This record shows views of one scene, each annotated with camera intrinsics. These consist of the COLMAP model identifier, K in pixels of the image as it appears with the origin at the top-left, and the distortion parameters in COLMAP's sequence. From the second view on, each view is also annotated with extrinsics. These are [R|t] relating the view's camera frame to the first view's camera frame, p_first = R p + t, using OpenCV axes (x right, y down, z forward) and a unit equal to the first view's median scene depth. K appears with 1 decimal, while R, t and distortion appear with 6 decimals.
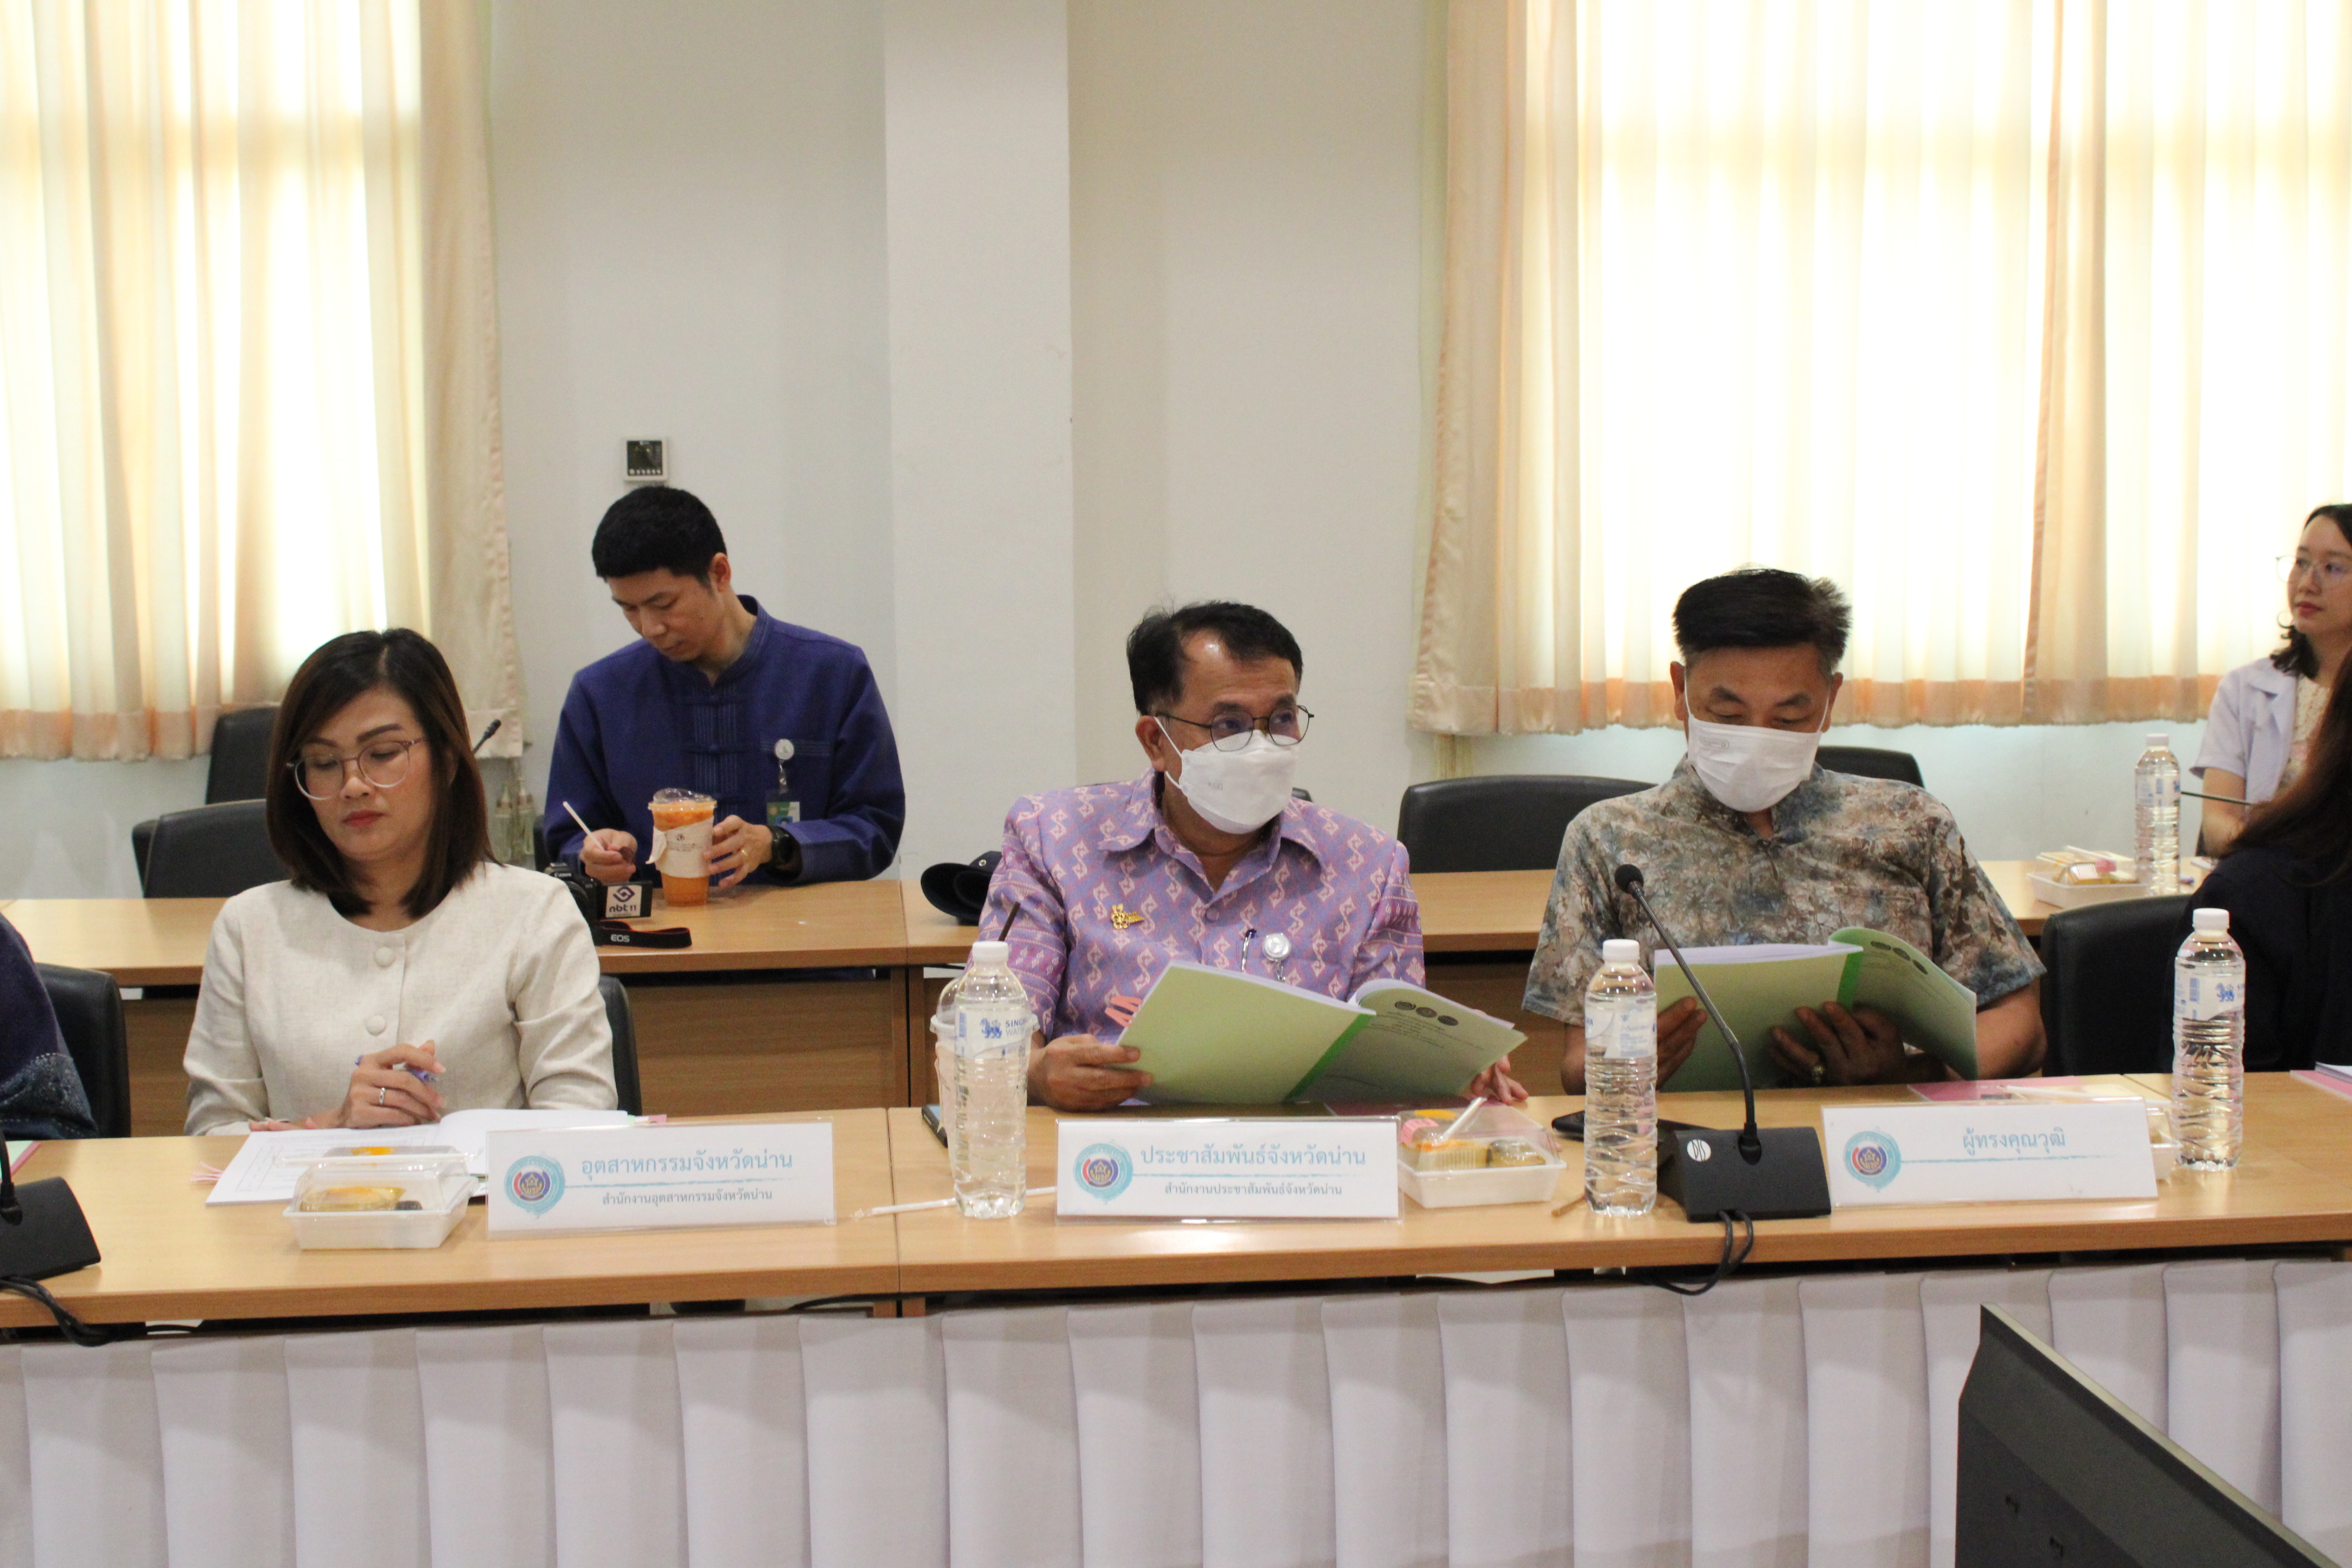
lens RADIAL K [[3293.3, 0, 1176.0], [0, 3293.3, 784.0], [0, 0, 1]] dist [-0.044807, 0.064155]
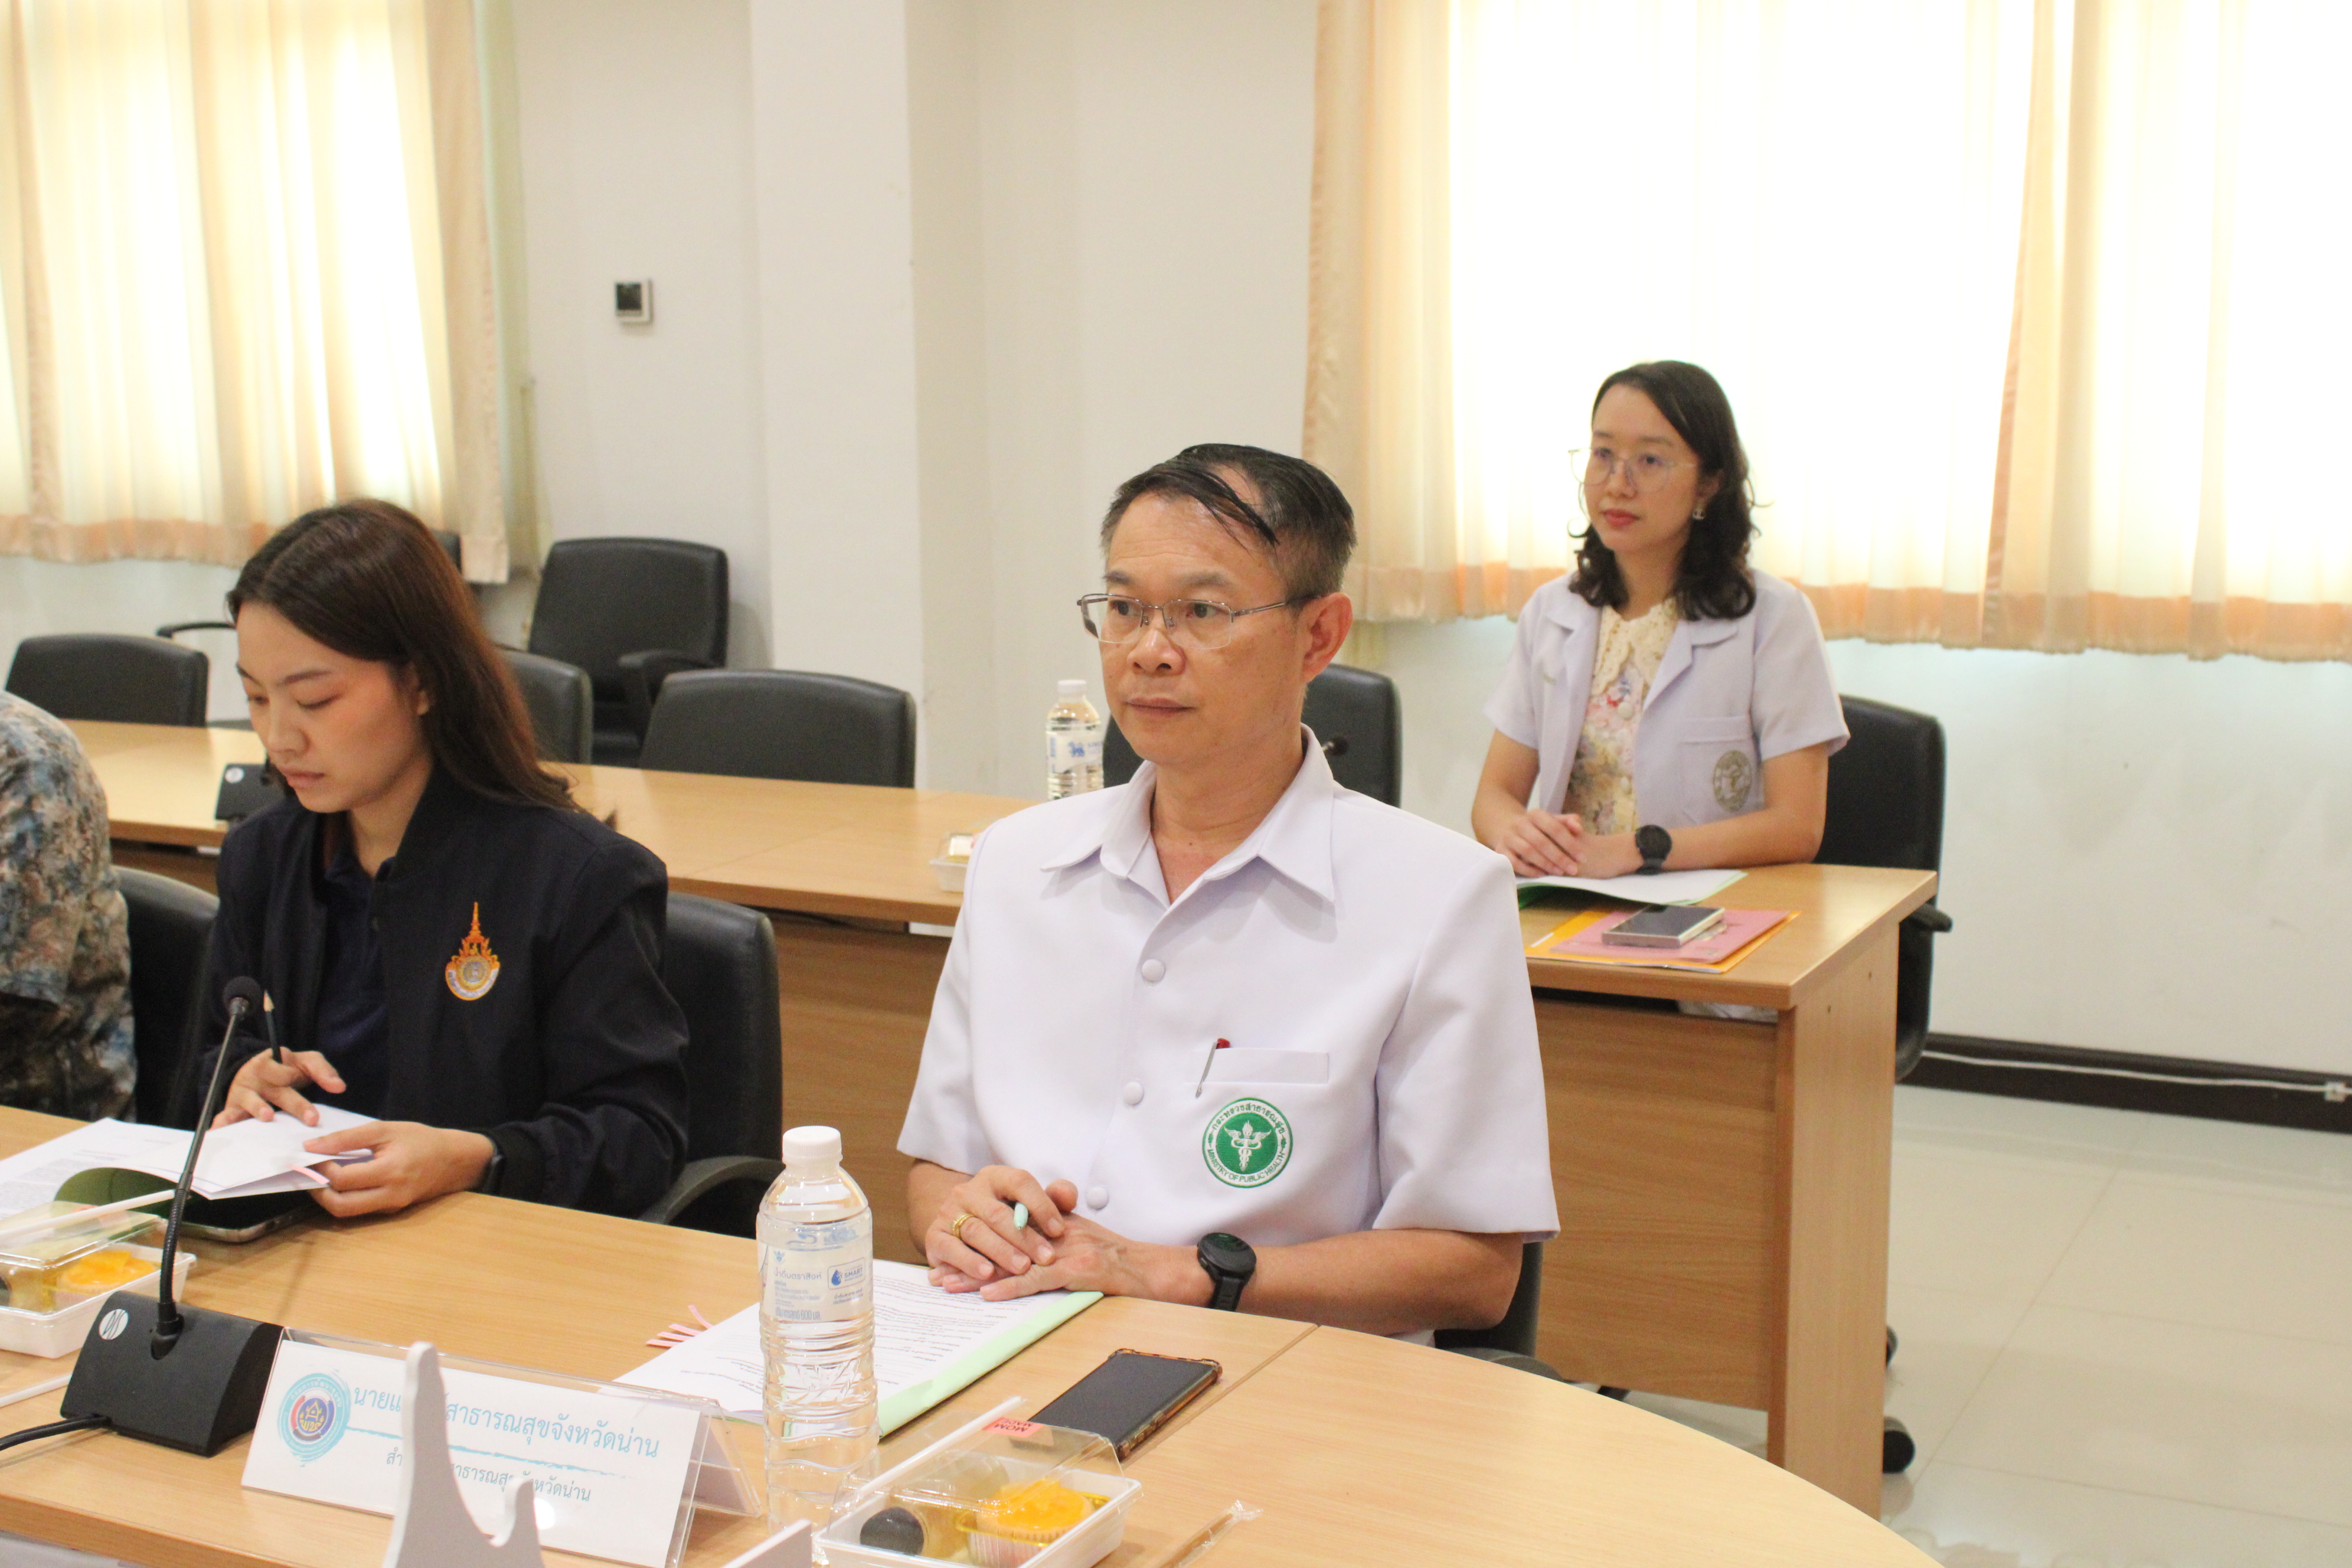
lens RADIAL K [[3021.4, 0, 1208.4], [0, 3021.4, 779.1], [0, 0, 1]] dist [-0.084547, 0.126628]
pose [[0.839363, 0.090733, -0.535946, 0.503136], [-0.056730, 0.995208, 0.079638, -0.034496], [0.540604, -0.036441, 0.840488, 0.295217]]
